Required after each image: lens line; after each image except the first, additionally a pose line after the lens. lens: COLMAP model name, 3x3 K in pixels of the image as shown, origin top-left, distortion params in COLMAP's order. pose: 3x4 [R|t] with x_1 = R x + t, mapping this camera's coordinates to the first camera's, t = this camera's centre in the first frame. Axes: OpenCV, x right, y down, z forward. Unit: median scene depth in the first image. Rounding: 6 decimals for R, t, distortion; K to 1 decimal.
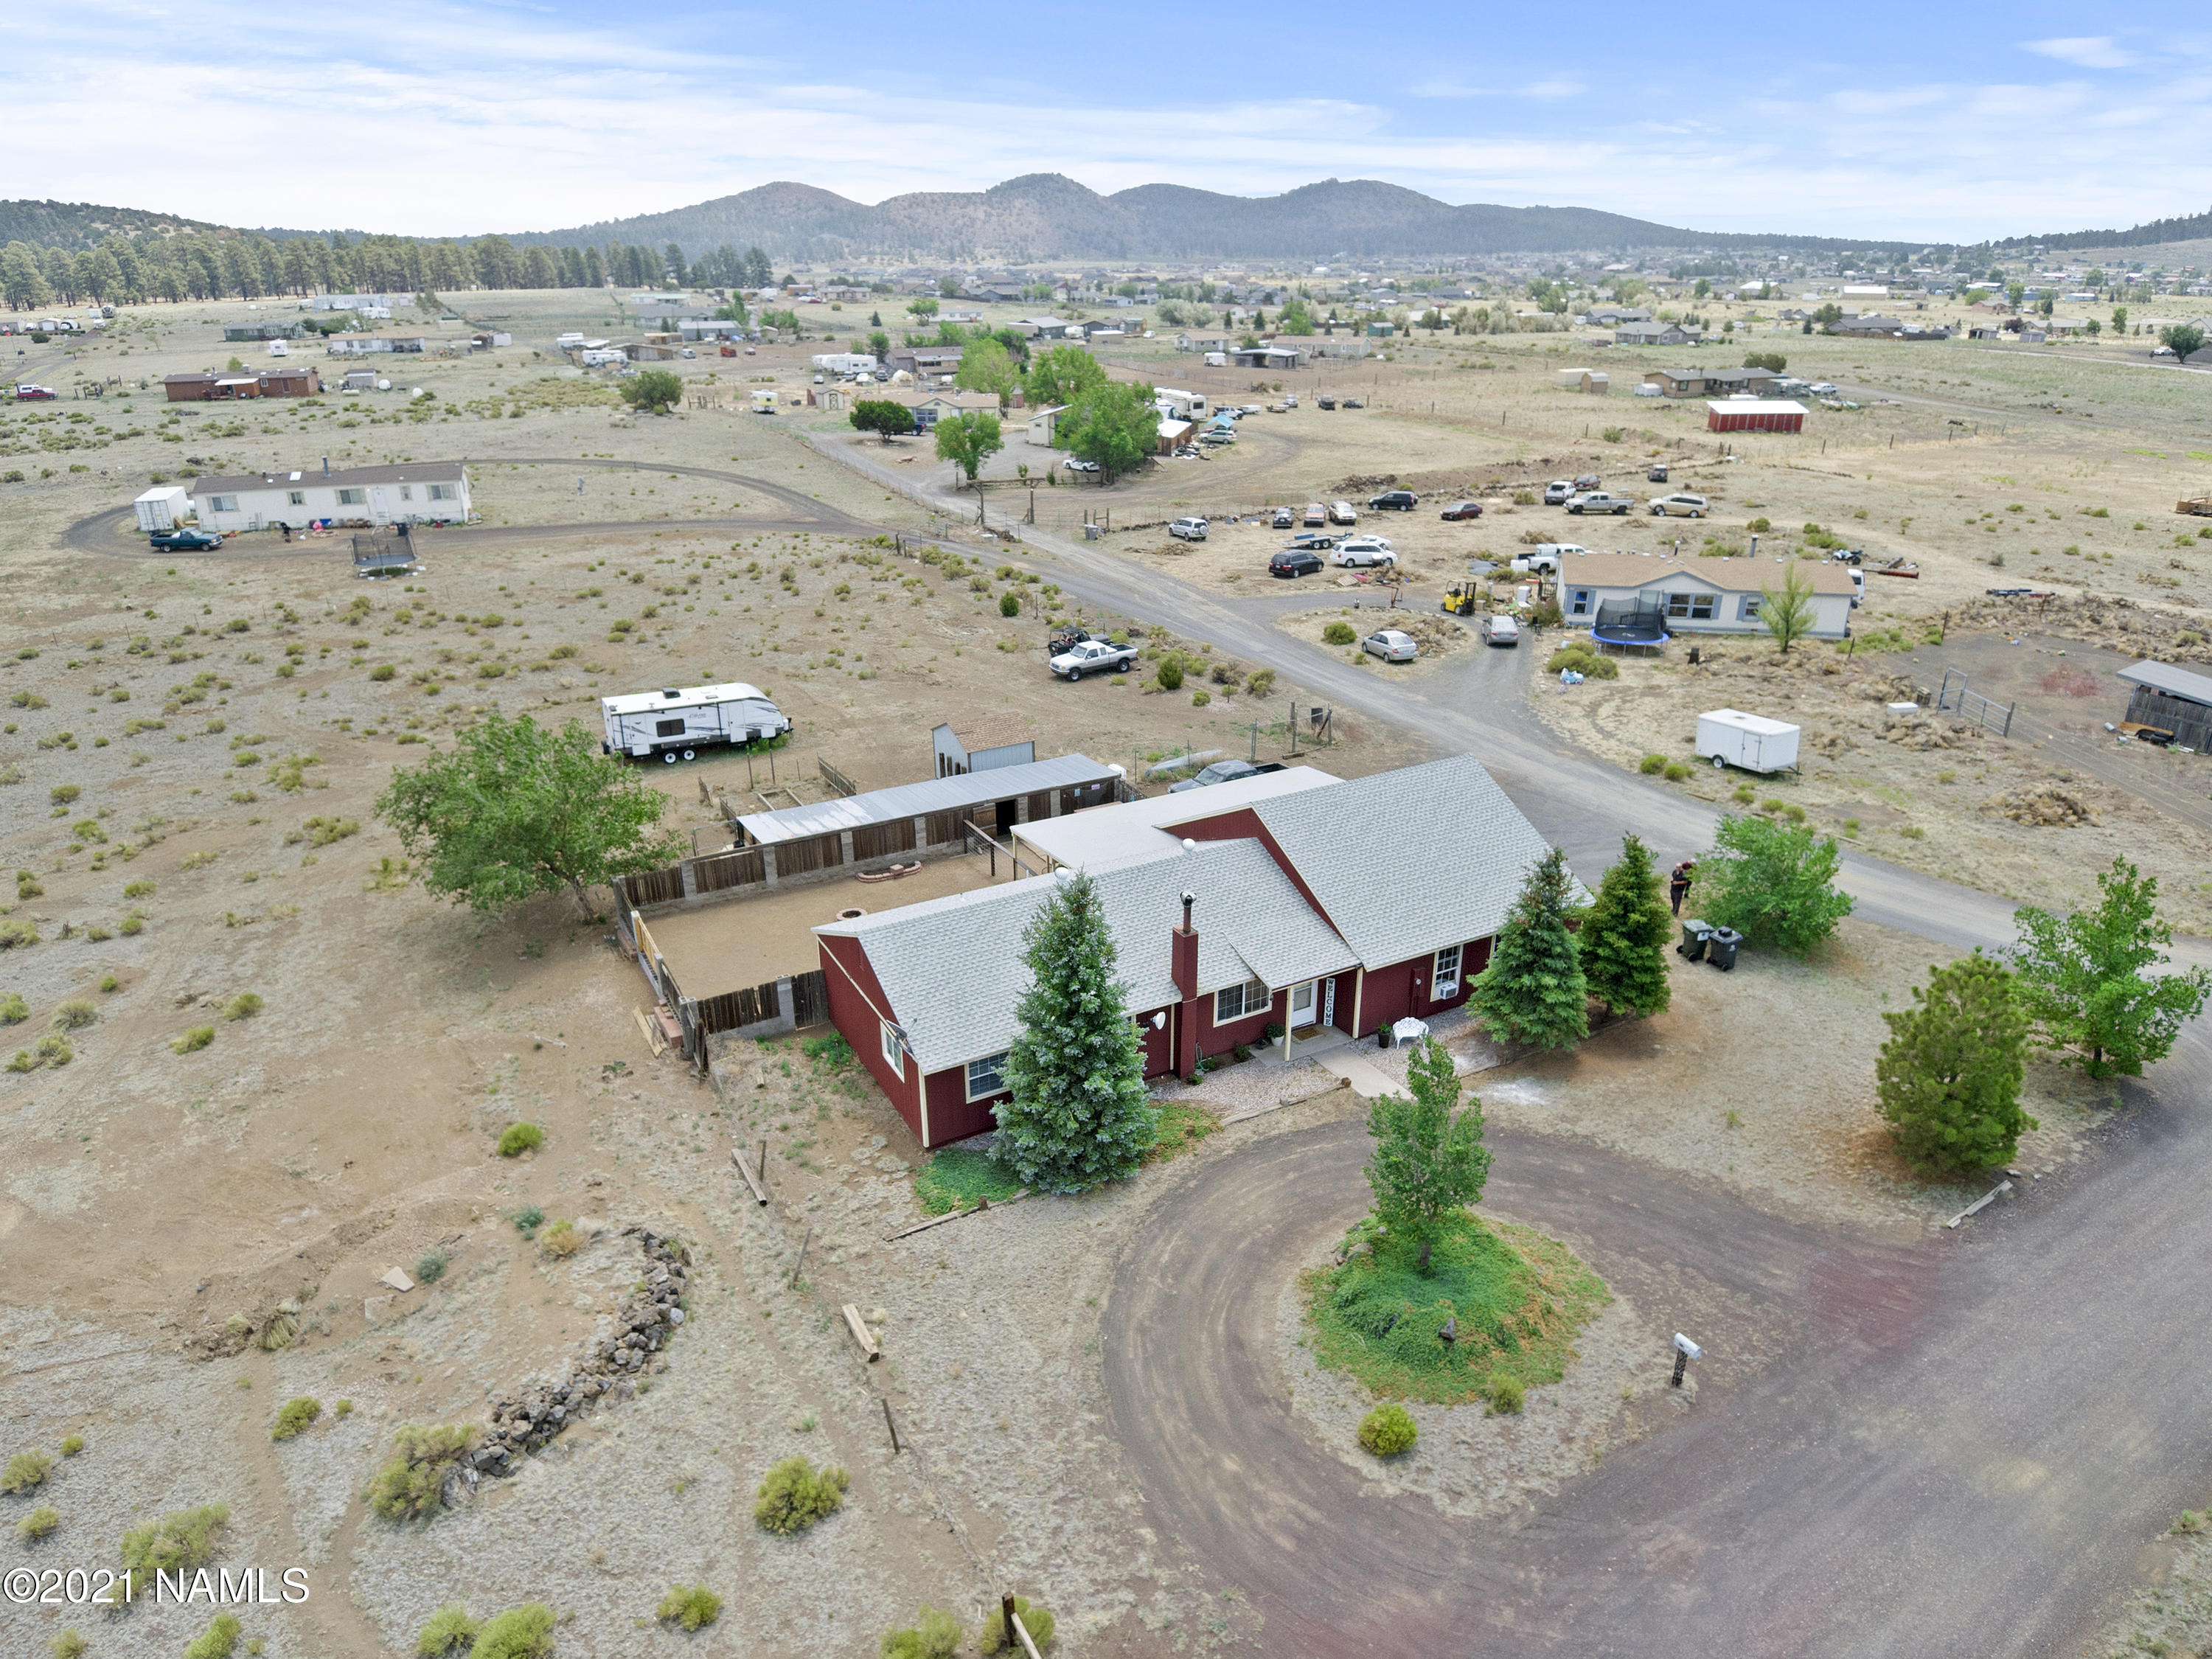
lens RADIAL K [[1427.5, 0, 1106.0], [0, 1427.5, 829.5], [0, 0, 1]] dist [0.096323, -0.136959]
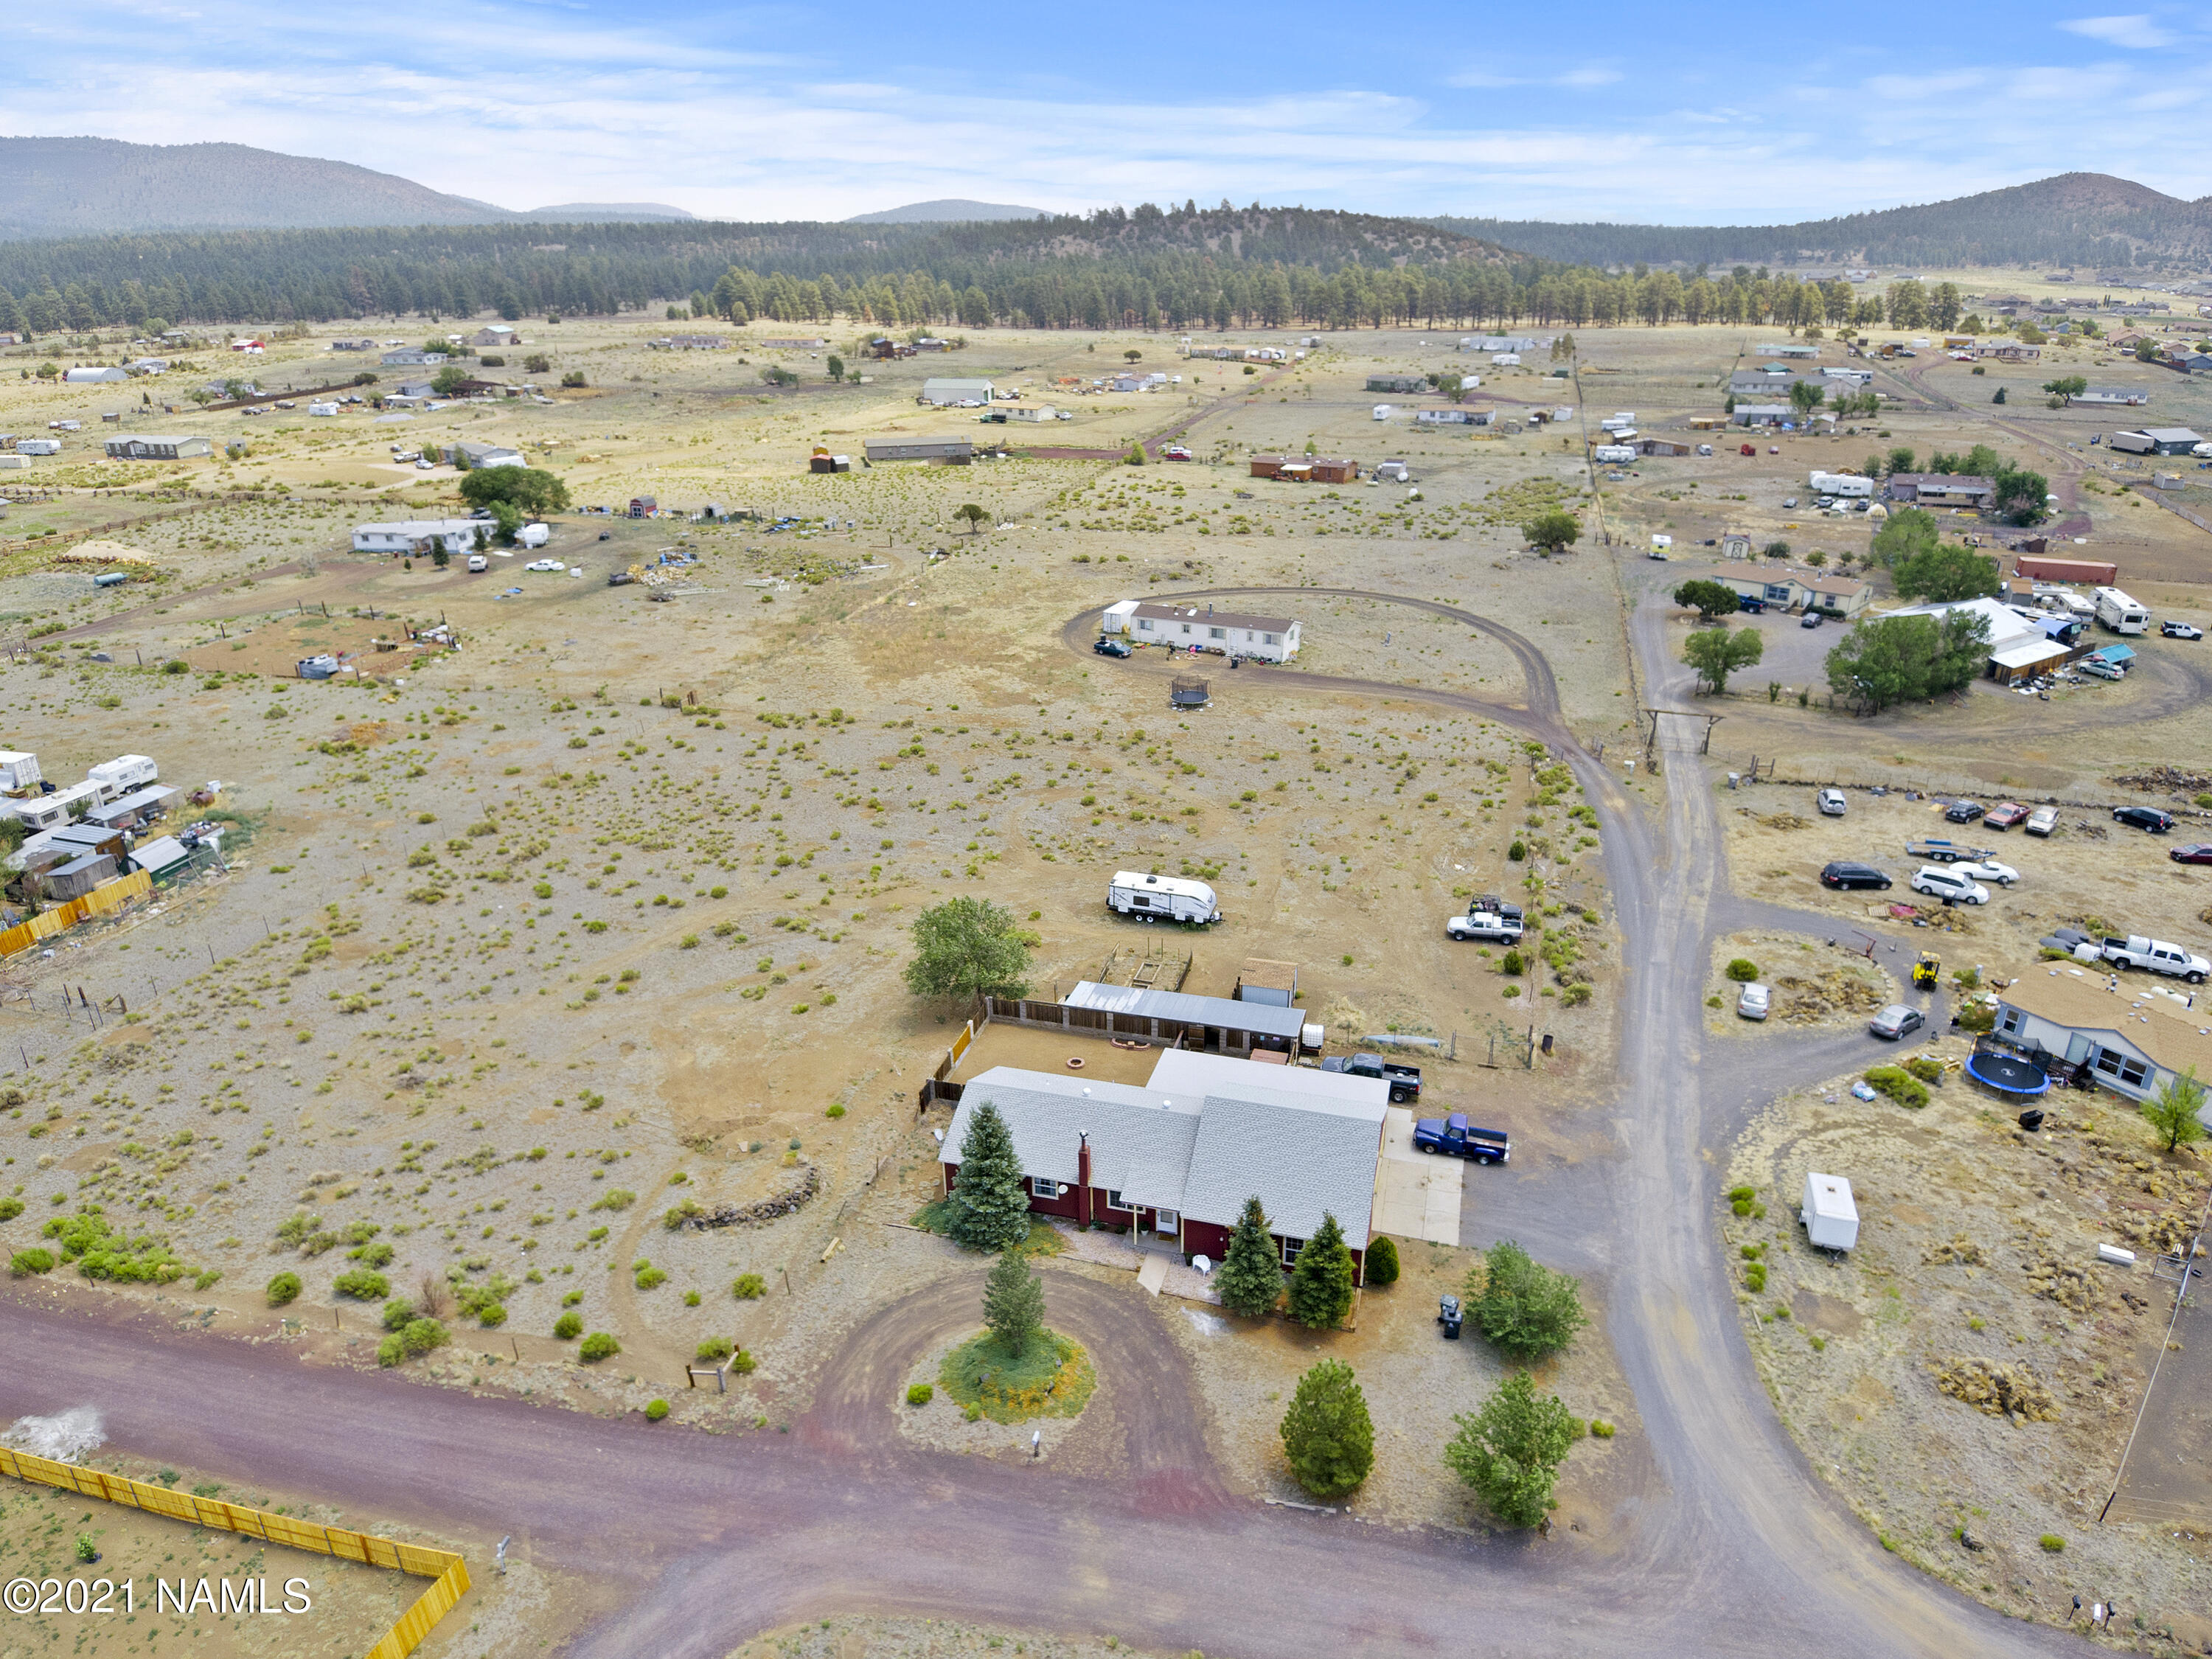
lens RADIAL K [[1427.5, 0, 1106.0], [0, 1427.5, 829.5], [0, 0, 1]] dist [0.096323, -0.136959]
pose [[0.707087, 0.282031, -0.648450, 0.661234], [-0.264720, 0.955913, 0.127099, -0.325559], [0.655707, 0.081788, 0.750573, -0.239337]]
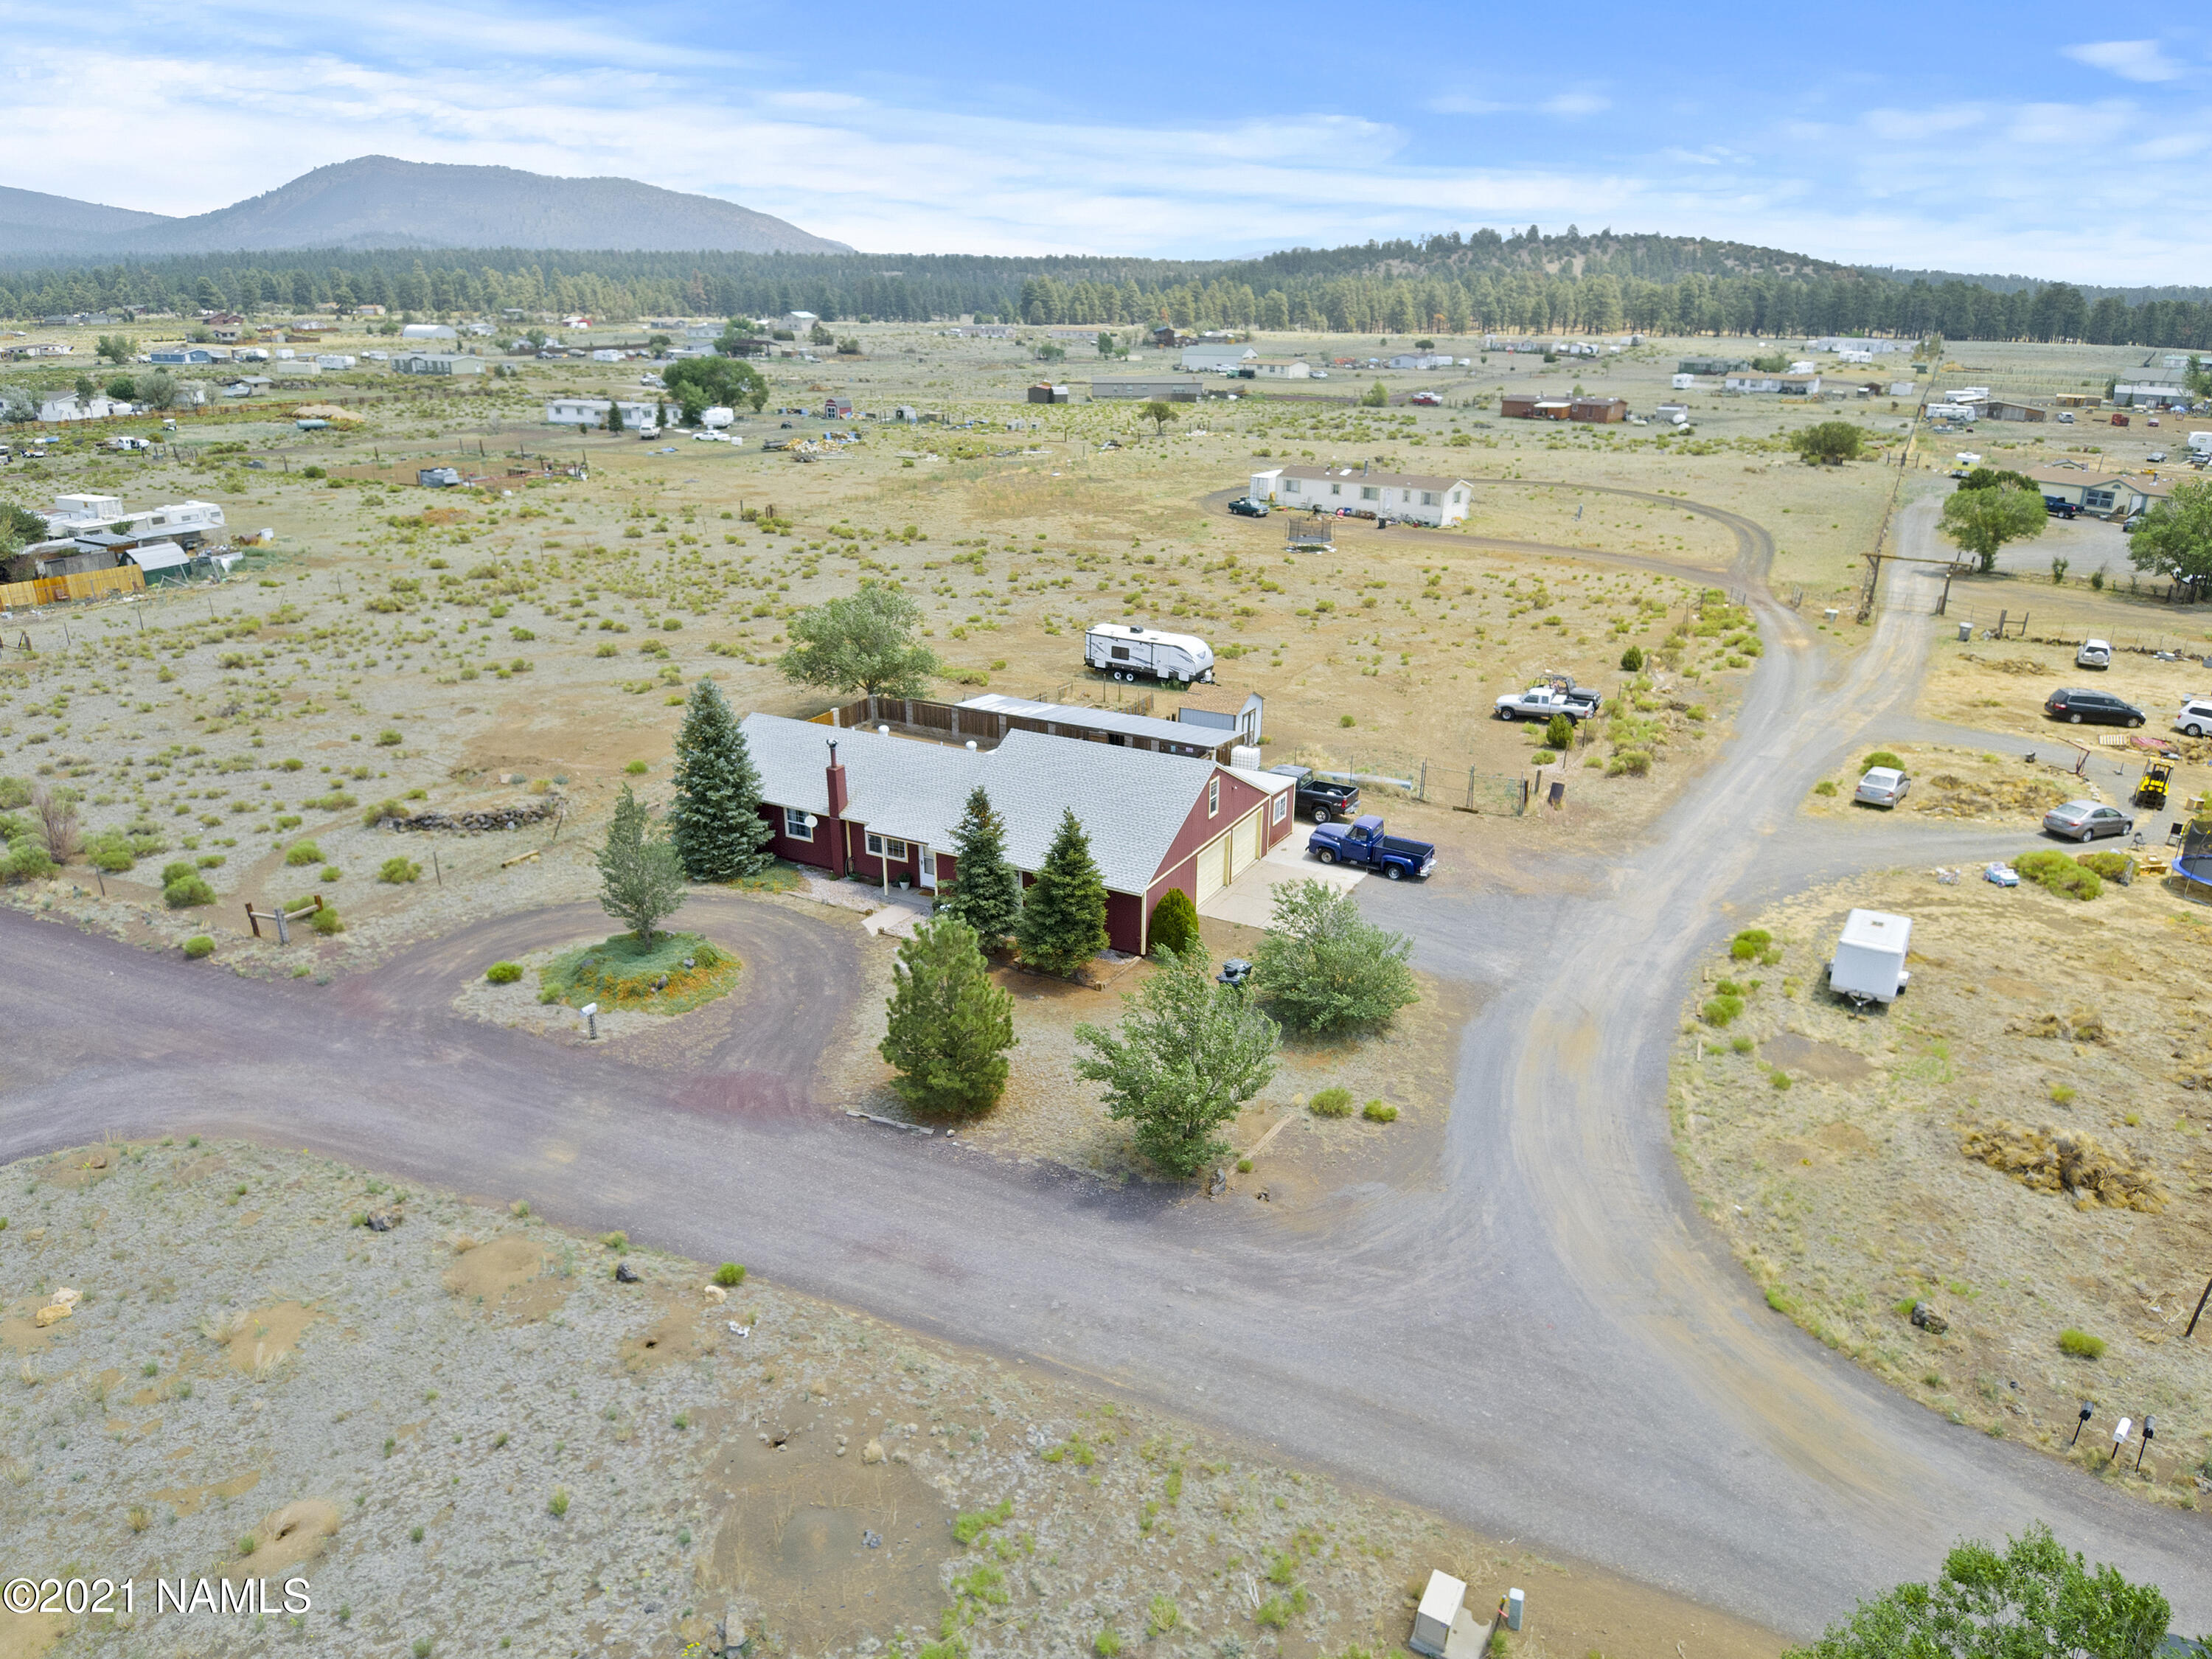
lens RADIAL K [[1445.9, 0, 1114.9], [0, 1445.9, 874.7], [0, 0, 1]] dist [0.096228, -0.139318]
pose [[0.529222, 0.323471, -0.784405, 0.787934], [-0.326340, 0.930964, 0.163734, -0.092555], [0.783216, 0.169331, 0.598248, 0.201965]]
